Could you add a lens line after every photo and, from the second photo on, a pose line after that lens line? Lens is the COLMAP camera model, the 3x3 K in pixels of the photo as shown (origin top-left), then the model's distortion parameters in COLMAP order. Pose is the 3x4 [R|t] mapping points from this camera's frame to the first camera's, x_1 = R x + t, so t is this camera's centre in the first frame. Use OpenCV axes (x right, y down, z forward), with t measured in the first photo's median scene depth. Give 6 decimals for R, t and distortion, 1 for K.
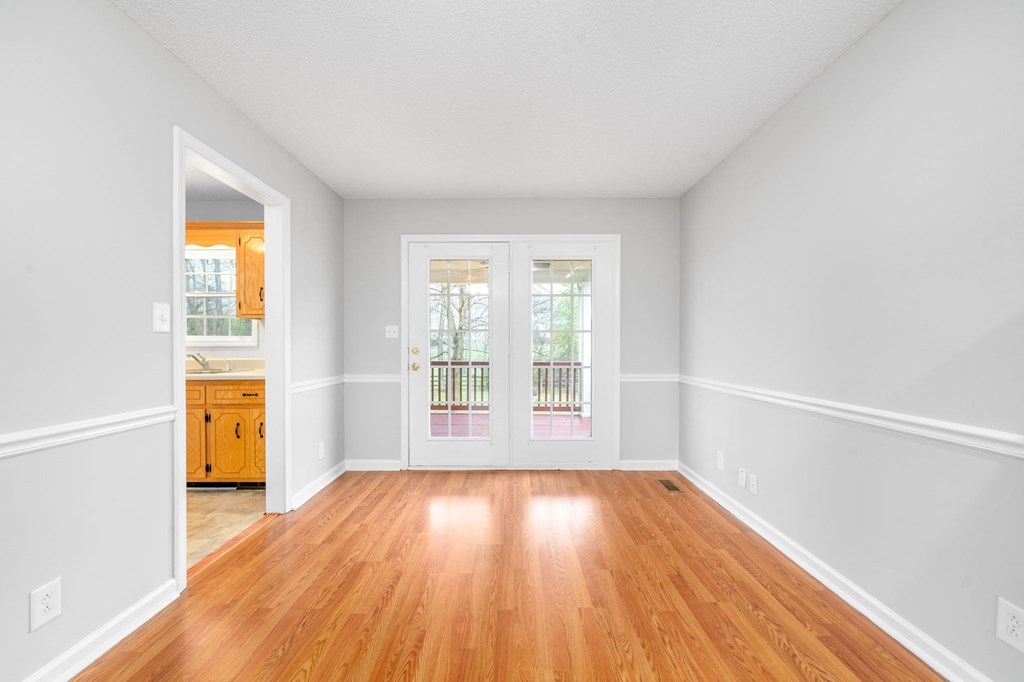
lens RADIAL K [[400.8, 0, 512.9], [0, 400.8, 347.7], [0, 0, 1]] dist [0.000128, 0.000093]
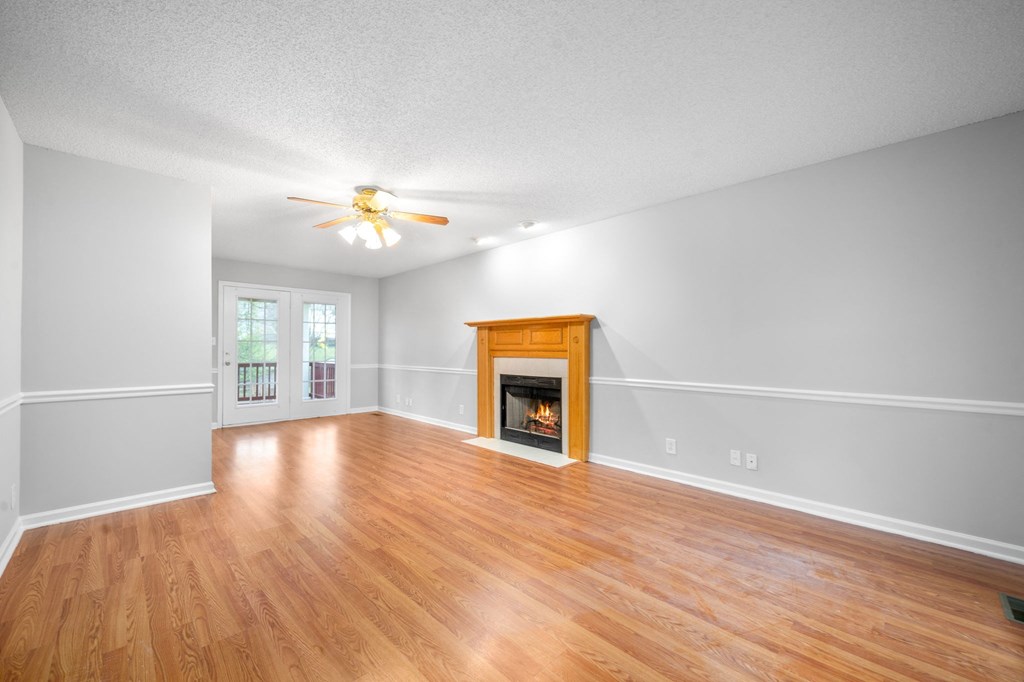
lens RADIAL K [[405.5, 0, 488.5], [0, 405.5, 346.9], [0, 0, 1]] dist [-0.000082, -0.000018]
pose [[0.730558, 0.005507, 0.682829, -0.609995], [0.004203, 0.999912, -0.012561, 0.006898], [-0.682838, 0.012047, 0.730471, -0.932607]]
